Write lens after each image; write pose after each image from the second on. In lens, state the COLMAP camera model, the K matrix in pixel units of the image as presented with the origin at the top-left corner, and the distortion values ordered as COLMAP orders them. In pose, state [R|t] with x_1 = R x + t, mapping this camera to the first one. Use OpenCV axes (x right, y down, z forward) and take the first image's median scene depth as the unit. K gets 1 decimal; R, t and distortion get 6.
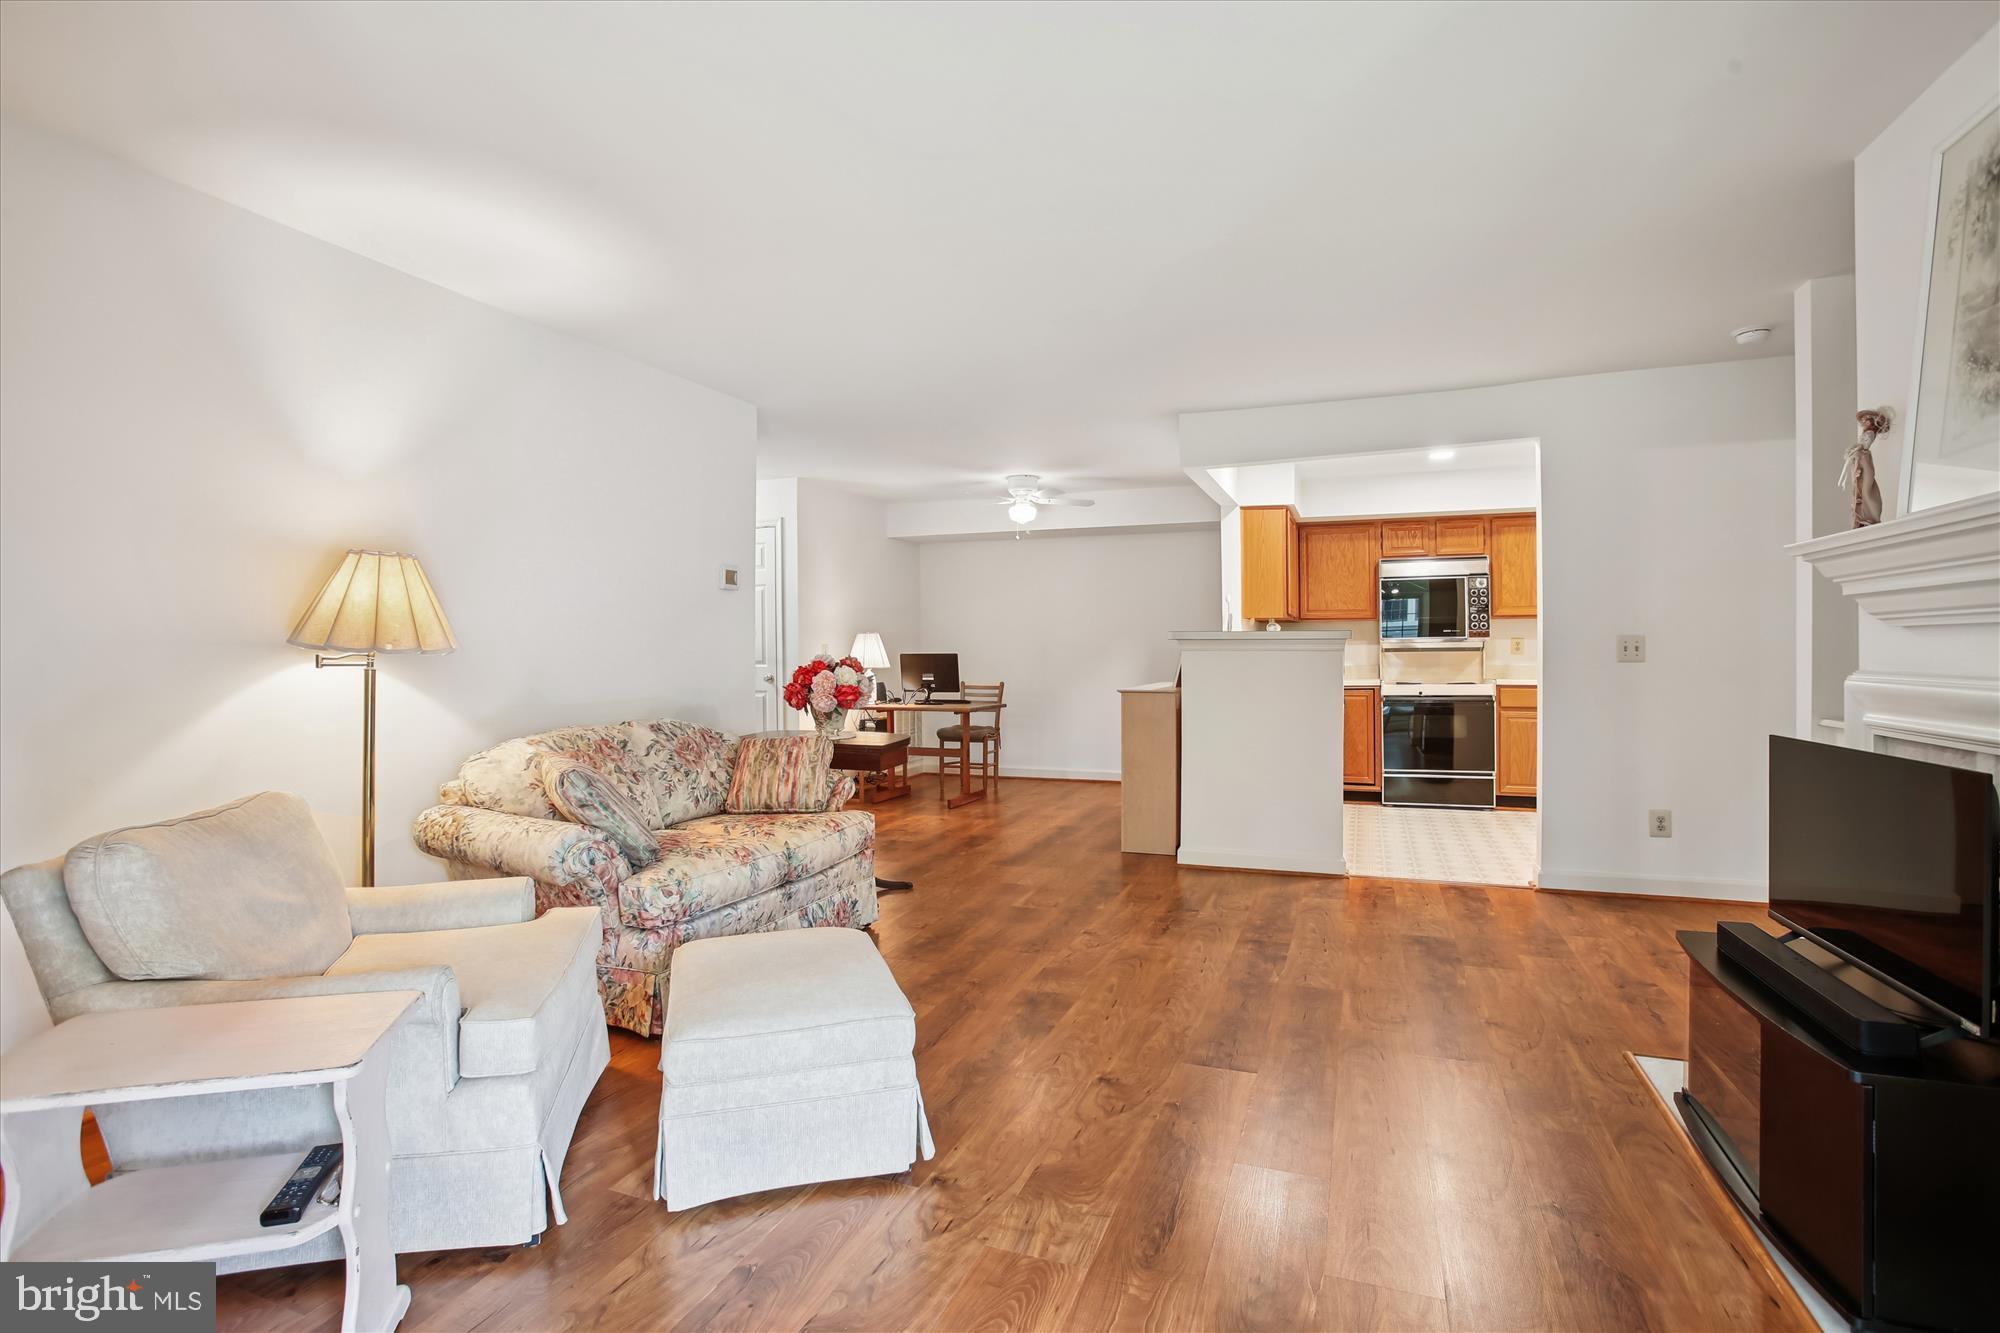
lens RADIAL K [[943.4, 0, 1003.5], [0, 943.4, 645.4], [0, 0, 1]] dist [-0.080312, 0.033438]
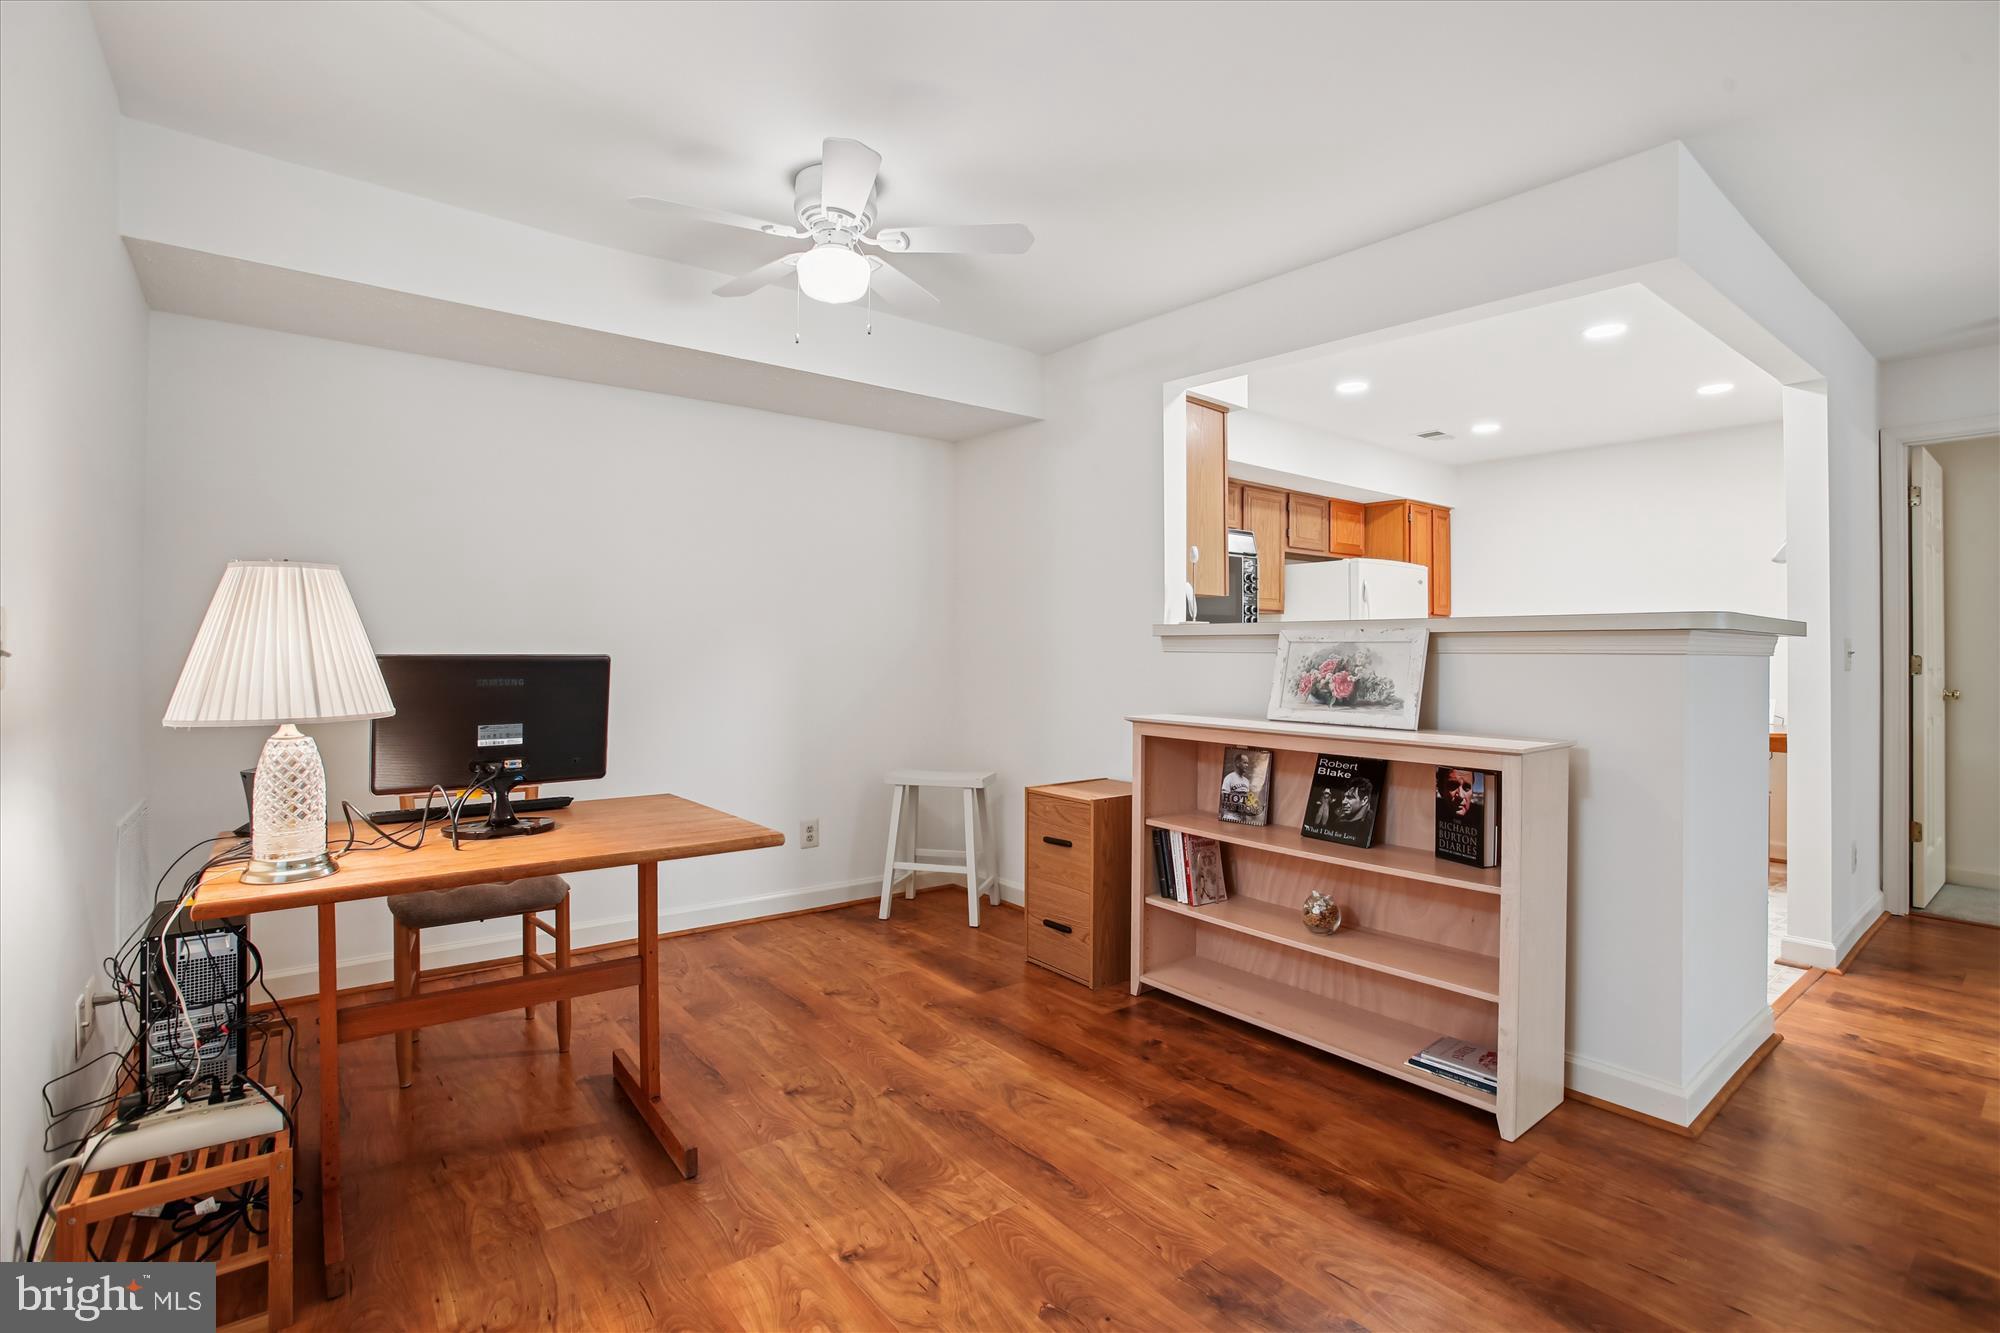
lens RADIAL K [[928.1, 0, 1017.0], [0, 928.1, 648.1], [0, 0, 1]] dist [-0.065389, 0.025612]
pose [[0.510166, 0.007948, 0.860039, -0.260370], [-0.008216, 0.999957, -0.004367, 0.007806], [-0.860036, -0.004839, 0.510210, 0.766562]]
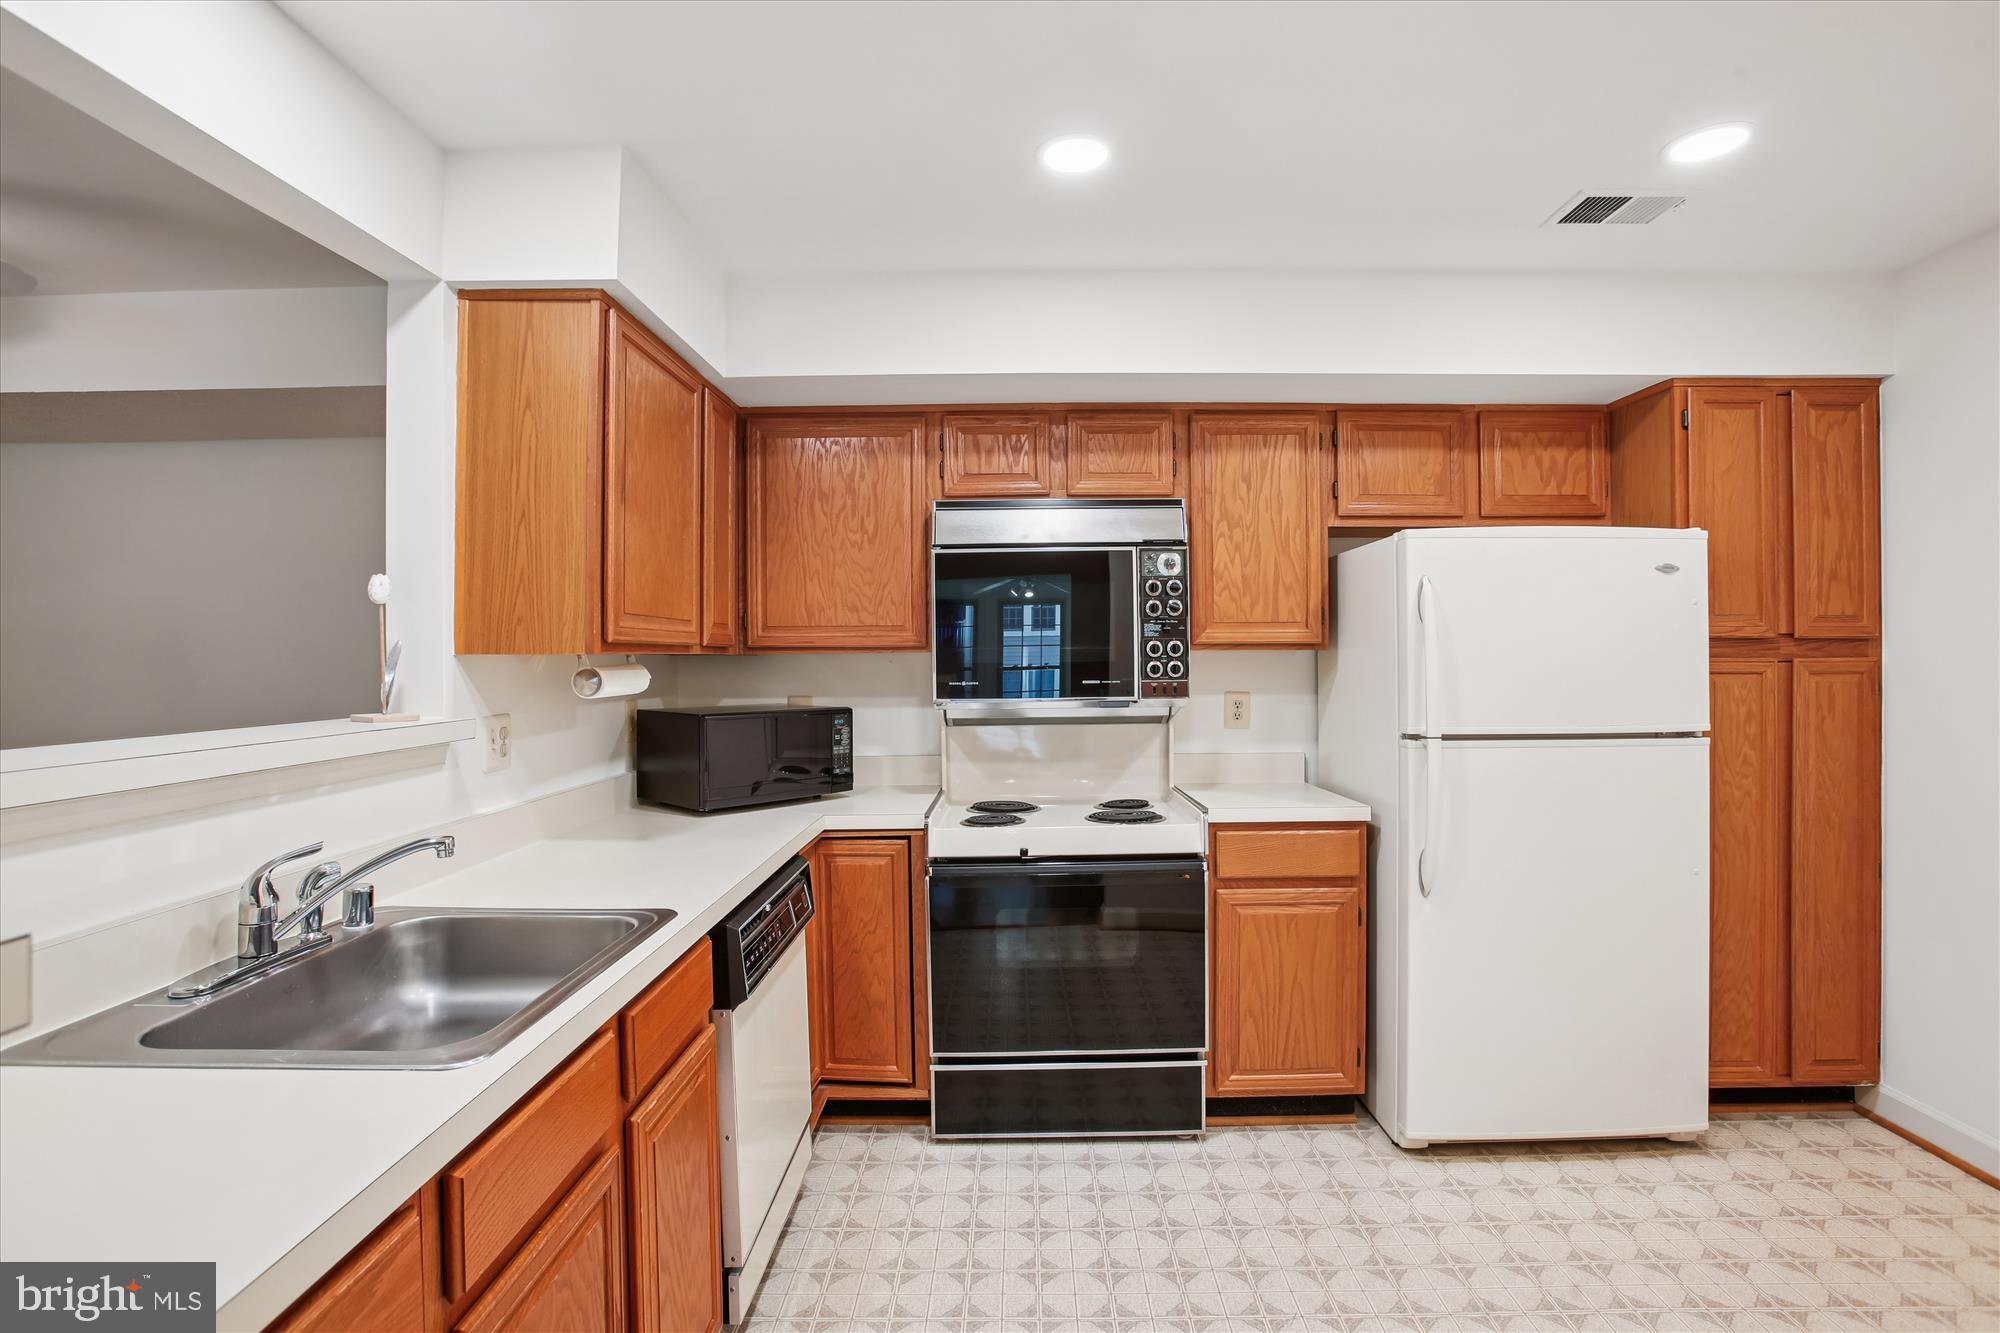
lens RADIAL K [[943.4, 0, 1003.5], [0, 943.4, 645.4], [0, 0, 1]] dist [-0.080312, 0.033438]
pose [[0.939191, 0.002247, 0.343387, 0.303502], [-0.000189, 0.999982, -0.006028, -0.028989], [-0.343395, 0.005597, 0.939174, 0.631986]]
